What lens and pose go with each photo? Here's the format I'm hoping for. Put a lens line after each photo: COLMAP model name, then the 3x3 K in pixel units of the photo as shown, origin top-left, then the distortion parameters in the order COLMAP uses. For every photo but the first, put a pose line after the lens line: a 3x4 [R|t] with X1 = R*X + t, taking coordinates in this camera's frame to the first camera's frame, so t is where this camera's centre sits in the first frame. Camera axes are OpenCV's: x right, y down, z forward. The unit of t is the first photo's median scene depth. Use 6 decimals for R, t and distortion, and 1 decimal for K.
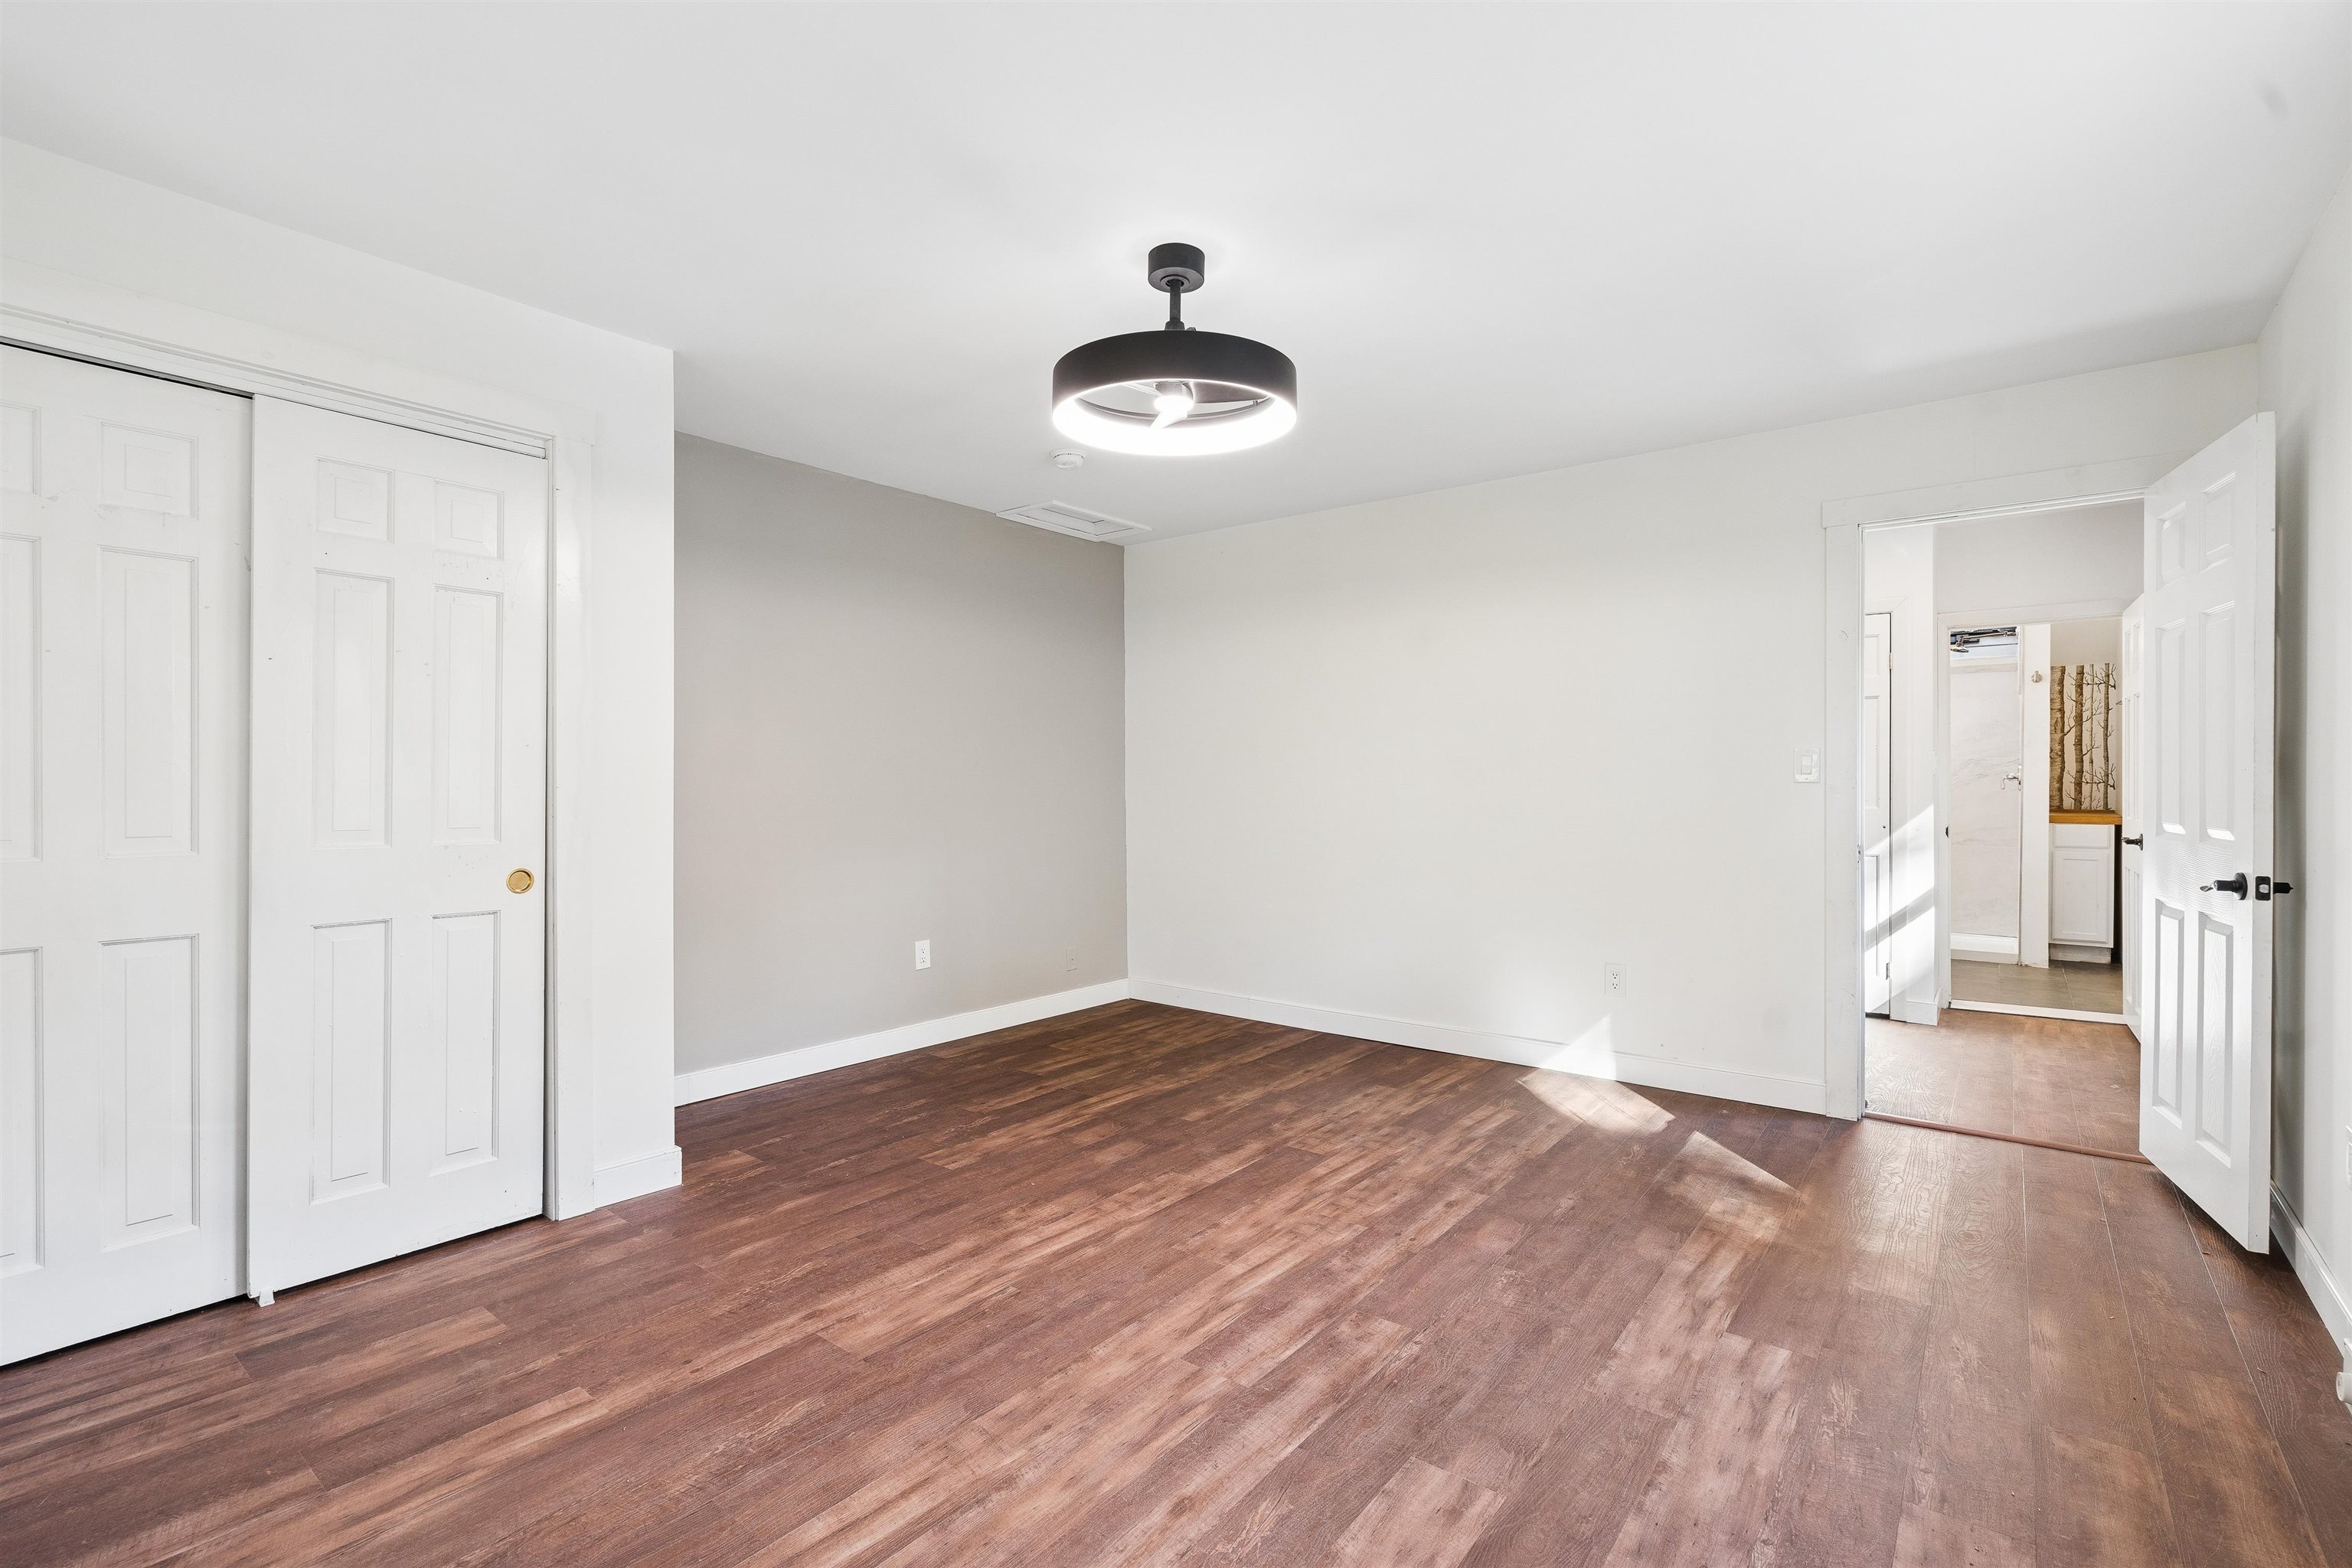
lens RADIAL K [[1053.9, 0, 1171.7], [0, 1053.9, 787.6], [0, 0, 1]] dist [-0.008082, 0.001628]
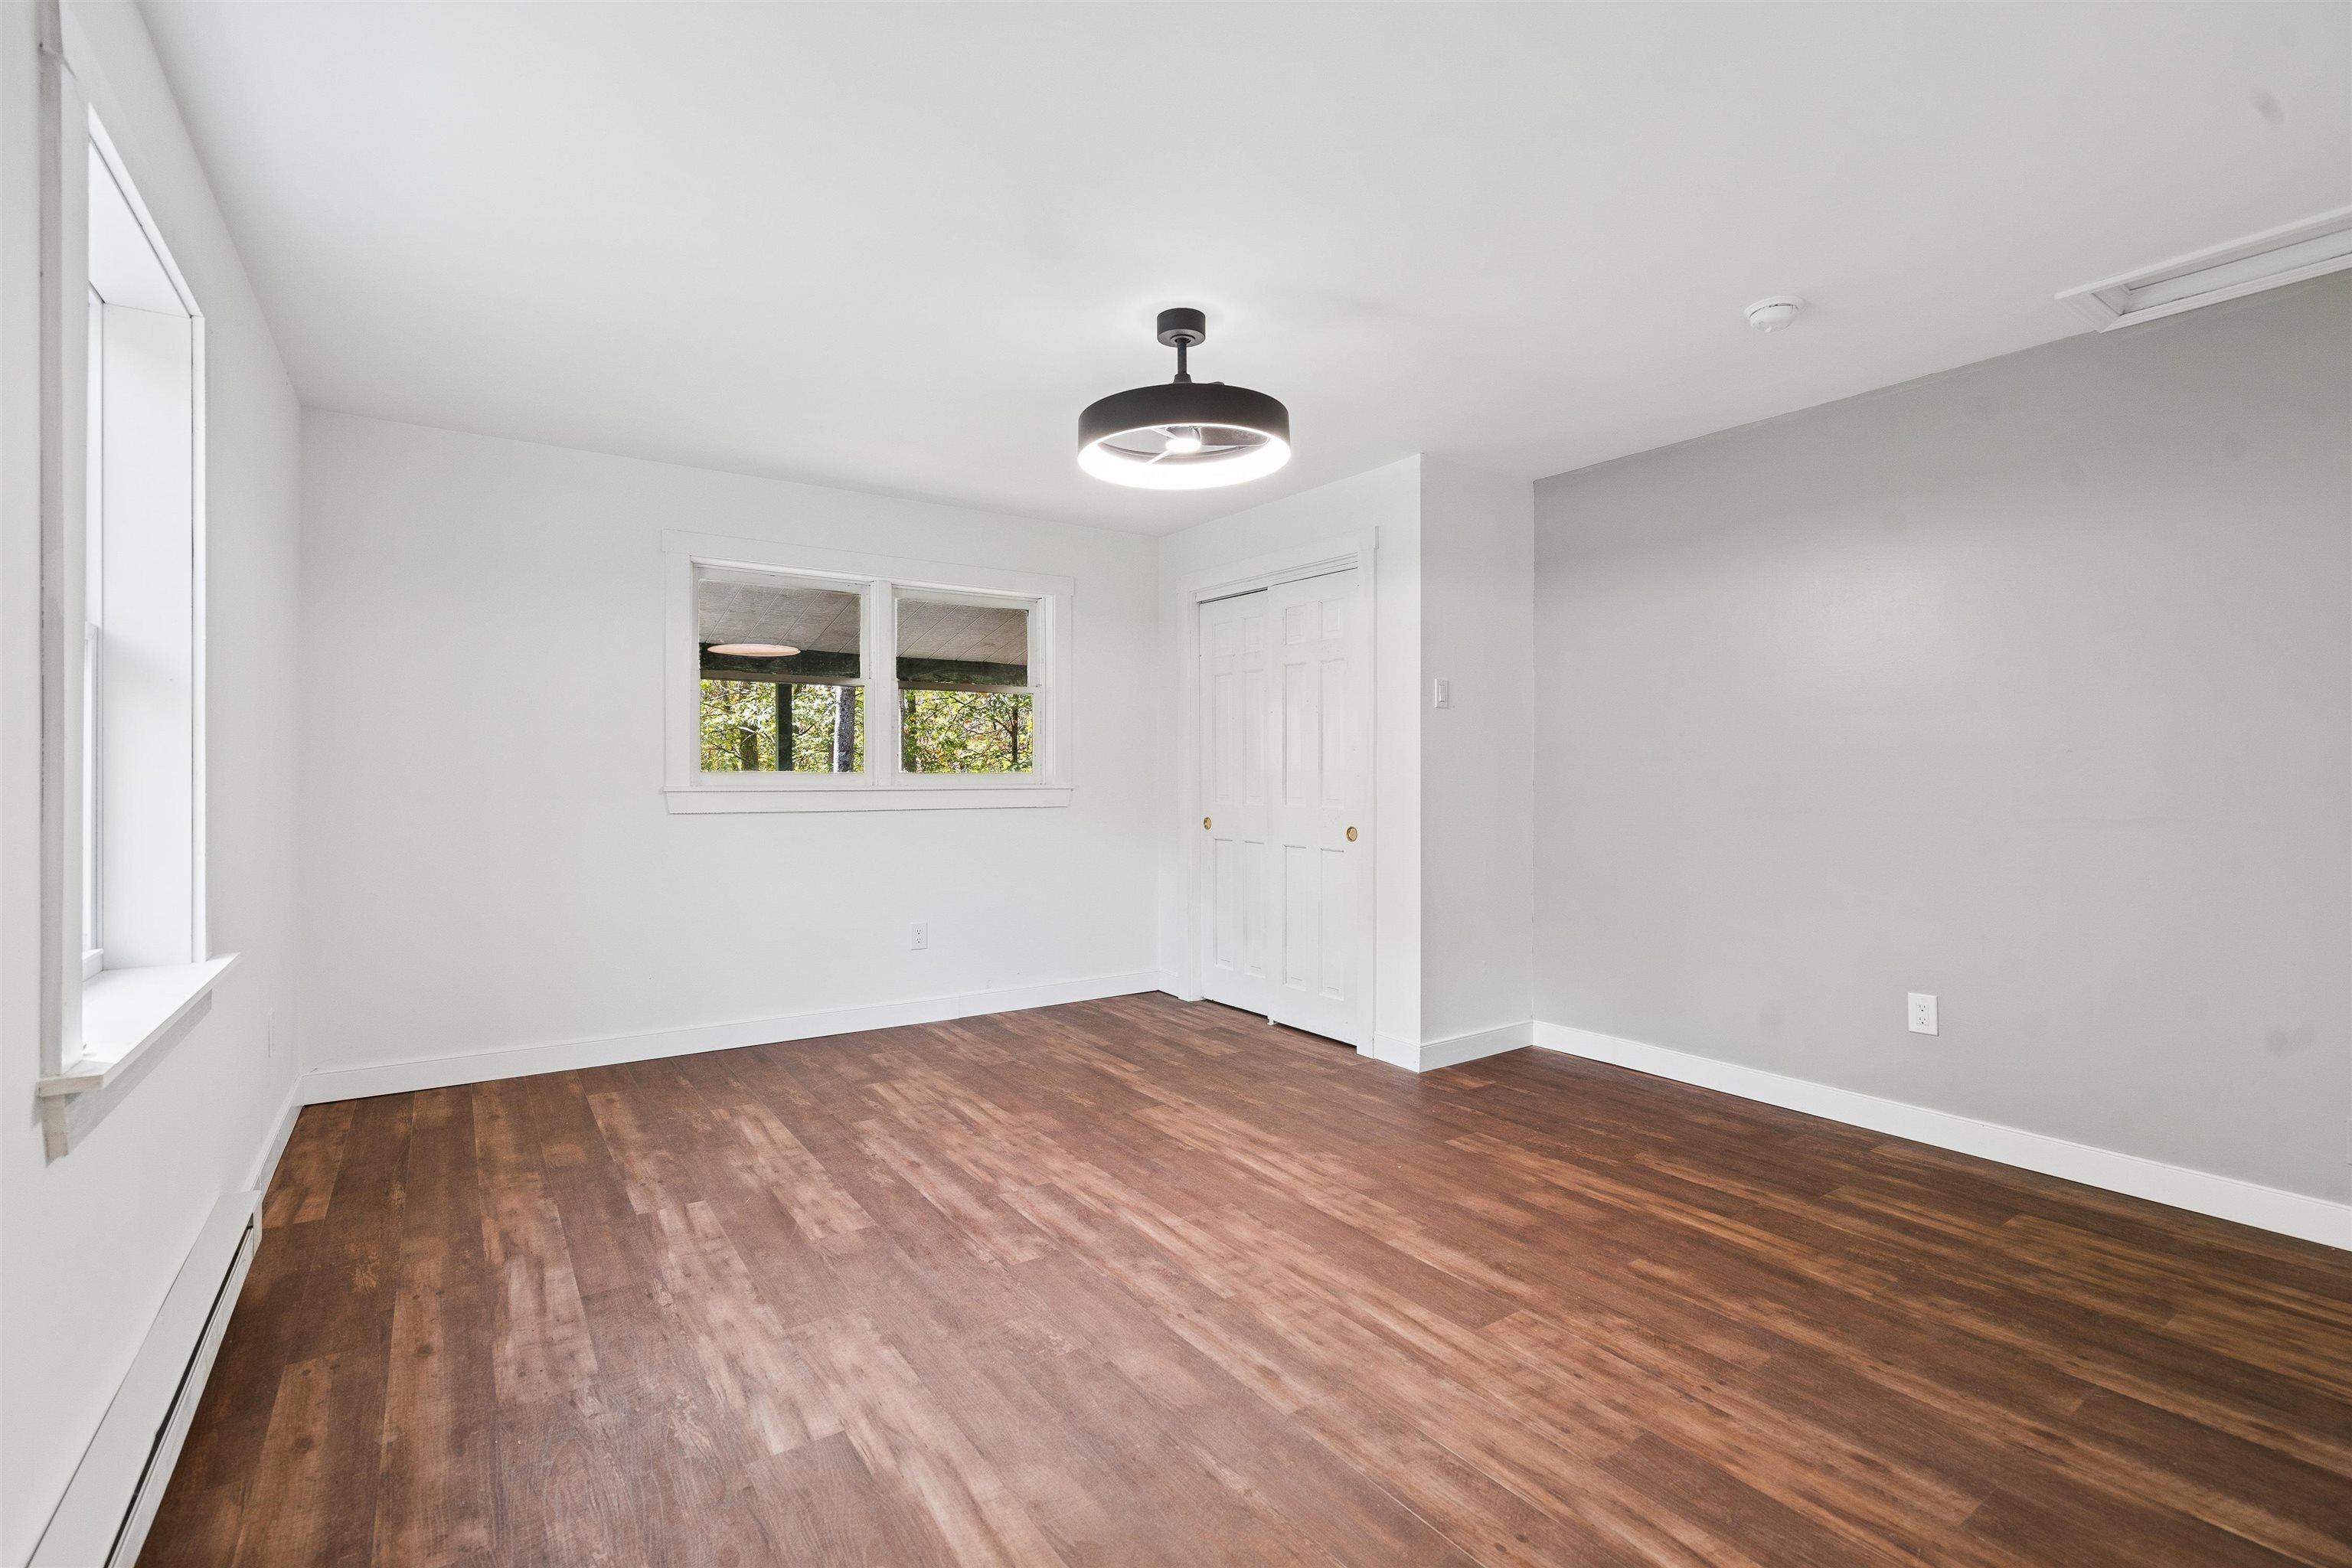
lens RADIAL K [[1053.9, 0, 1170.2], [0, 1053.9, 778.5], [0, 0, 1]] dist [-0.008082, 0.001628]
pose [[-0.289794, 0.006503, -0.957067, 1.176222], [-0.005945, 0.999945, 0.008595, -0.010207], [0.957071, 0.008180, -0.289740, 1.399026]]
